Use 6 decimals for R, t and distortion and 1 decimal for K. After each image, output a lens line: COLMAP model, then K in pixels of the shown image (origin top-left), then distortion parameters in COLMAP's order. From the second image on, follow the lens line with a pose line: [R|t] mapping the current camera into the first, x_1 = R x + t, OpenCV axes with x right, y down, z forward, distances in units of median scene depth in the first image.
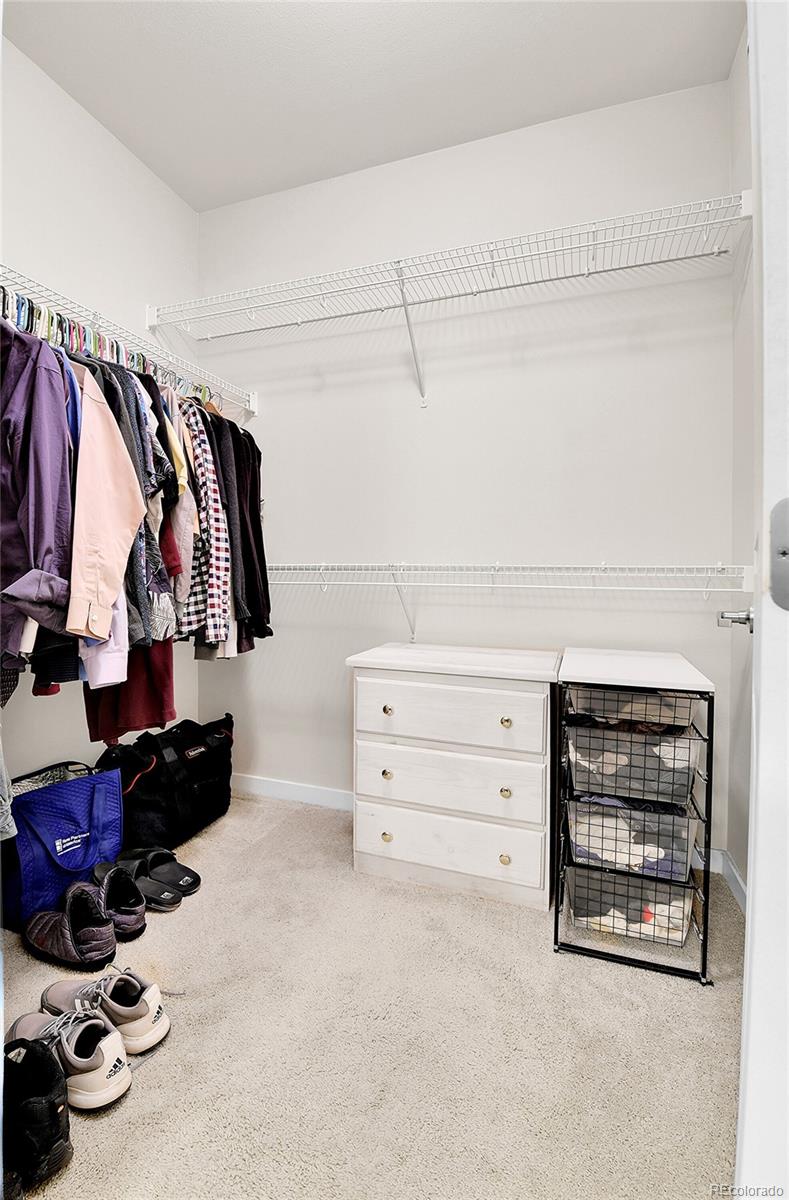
lens RADIAL K [[490.2, 0, 394.6], [0, 490.2, 574.7], [0, 0, 1]] dist [-0.017163, -0.000177]
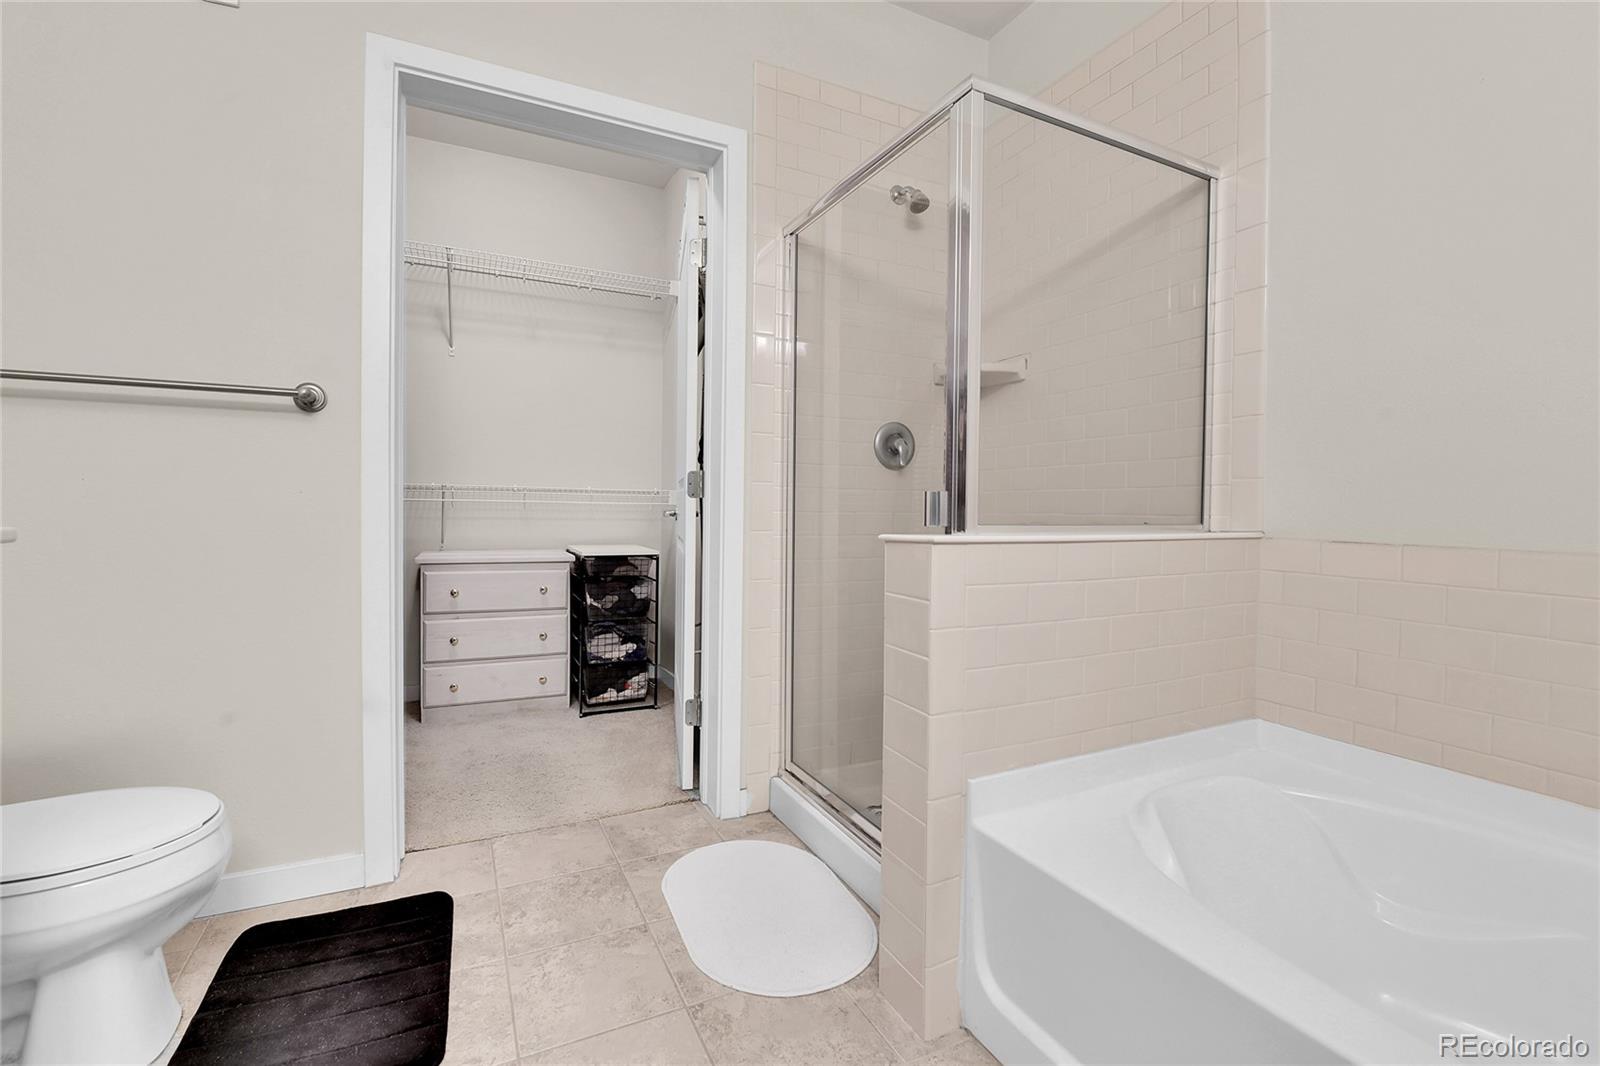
lens RADIAL K [[694.9, 0, 801.7], [0, 694.9, 519.8], [0, 0, 1]] dist [-0.001524, -0.009419]
pose [[0.671029, -0.017920, 0.741214, -0.939828], [-0.003827, 0.999611, 0.027632, 0.017750], [-0.741421, -0.021379, 0.670699, -1.188442]]
